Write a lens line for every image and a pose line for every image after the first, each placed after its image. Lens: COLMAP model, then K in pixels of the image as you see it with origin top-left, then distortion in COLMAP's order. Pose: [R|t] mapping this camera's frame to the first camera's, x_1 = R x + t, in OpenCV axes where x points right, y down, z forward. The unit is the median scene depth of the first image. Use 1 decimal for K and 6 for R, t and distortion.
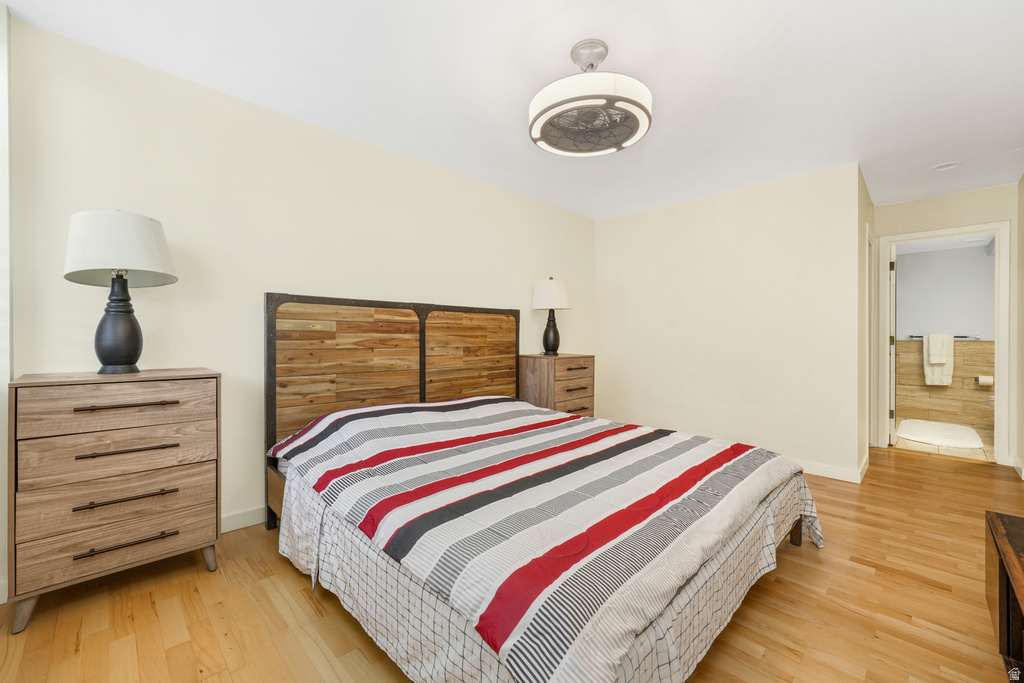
lens RADIAL K [[401.6, 0, 526.8], [0, 401.6, 336.2], [0, 0, 1]] dist [-0.012817, 0.001973]
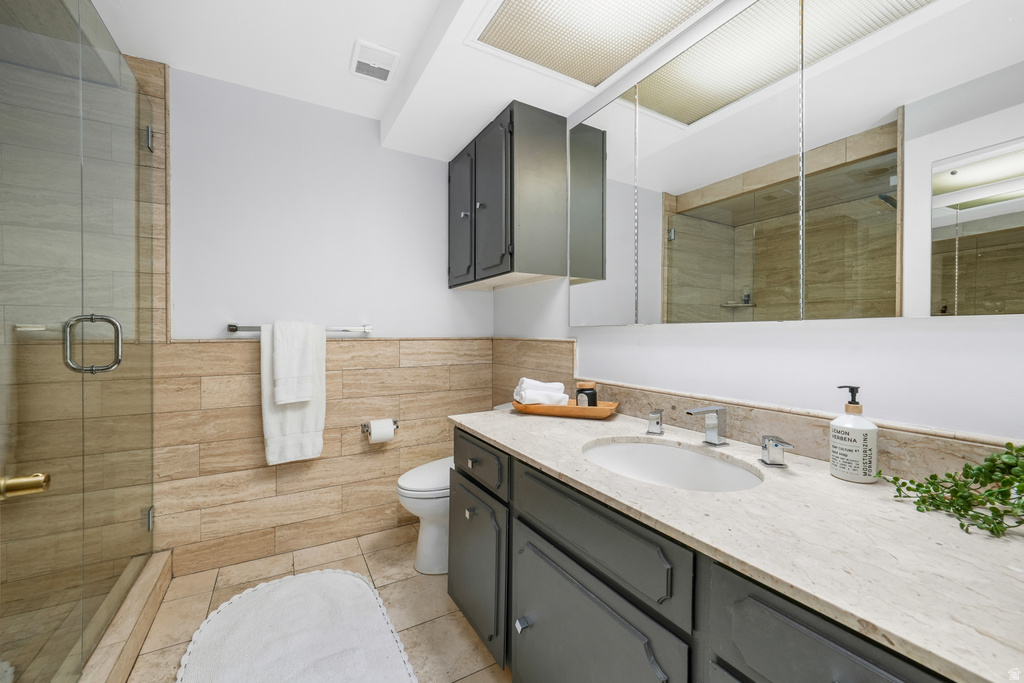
lens RADIAL K [[401.6, 0, 501.5], [0, 401.6, 340.3], [0, 0, 1]] dist [-0.012817, 0.001973]
pose [[0.272355, 0.000223, 0.962197, 0.728166], [-0.006373, 0.999978, 0.001572, 0.009651], [-0.962176, -0.006560, 0.272351, 0.711773]]
